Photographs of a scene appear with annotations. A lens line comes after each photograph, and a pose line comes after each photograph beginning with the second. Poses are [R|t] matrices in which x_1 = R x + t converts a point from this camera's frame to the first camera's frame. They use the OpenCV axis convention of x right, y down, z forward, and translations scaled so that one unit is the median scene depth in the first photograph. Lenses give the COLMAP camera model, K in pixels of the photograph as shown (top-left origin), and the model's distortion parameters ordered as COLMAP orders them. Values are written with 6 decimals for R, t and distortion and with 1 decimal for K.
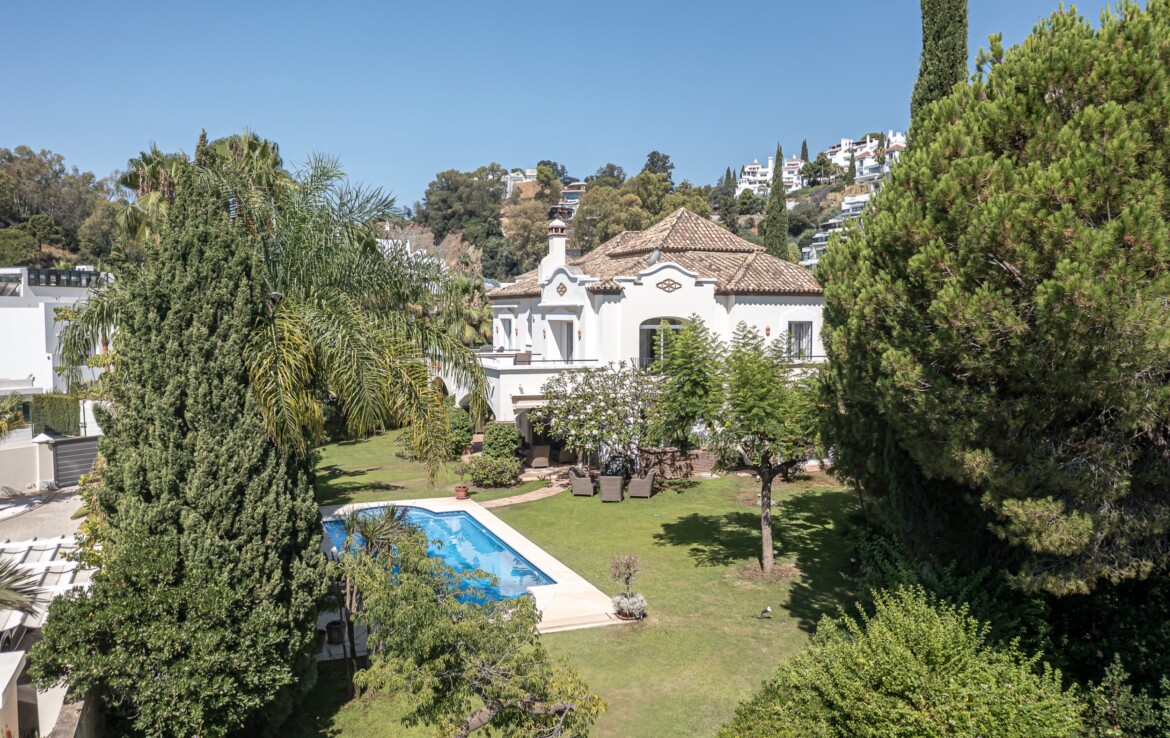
lens RADIAL K [[904.4, 0, 552.5], [0, 904.4, 371.7], [0, 0, 1]] dist [0.003568, -0.001155]
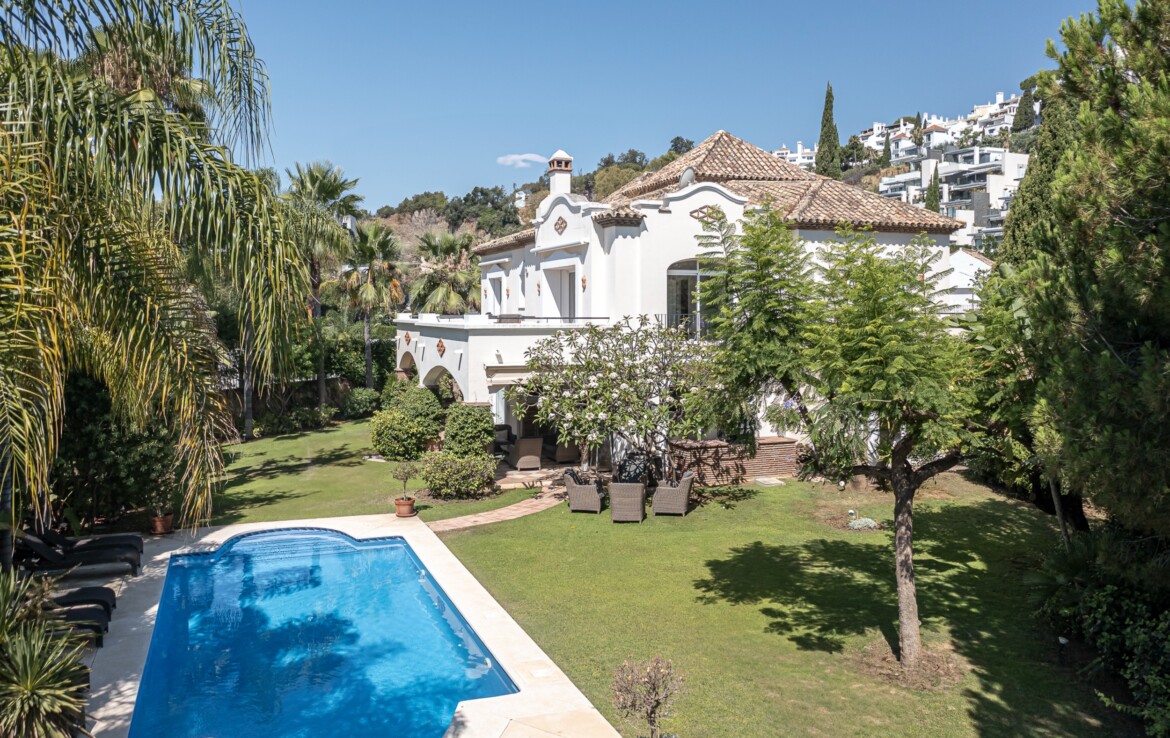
lens RADIAL K [[924.4, 0, 566.0], [0, 924.4, 312.2], [0, 0, 1]] dist [-0.000826, -0.000211]
pose [[0.999955, -0.001103, -0.009383, 0.024008], [0.000516, 0.998056, -0.062328, 0.029489], [0.009433, 0.062320, 0.998012, 0.282752]]
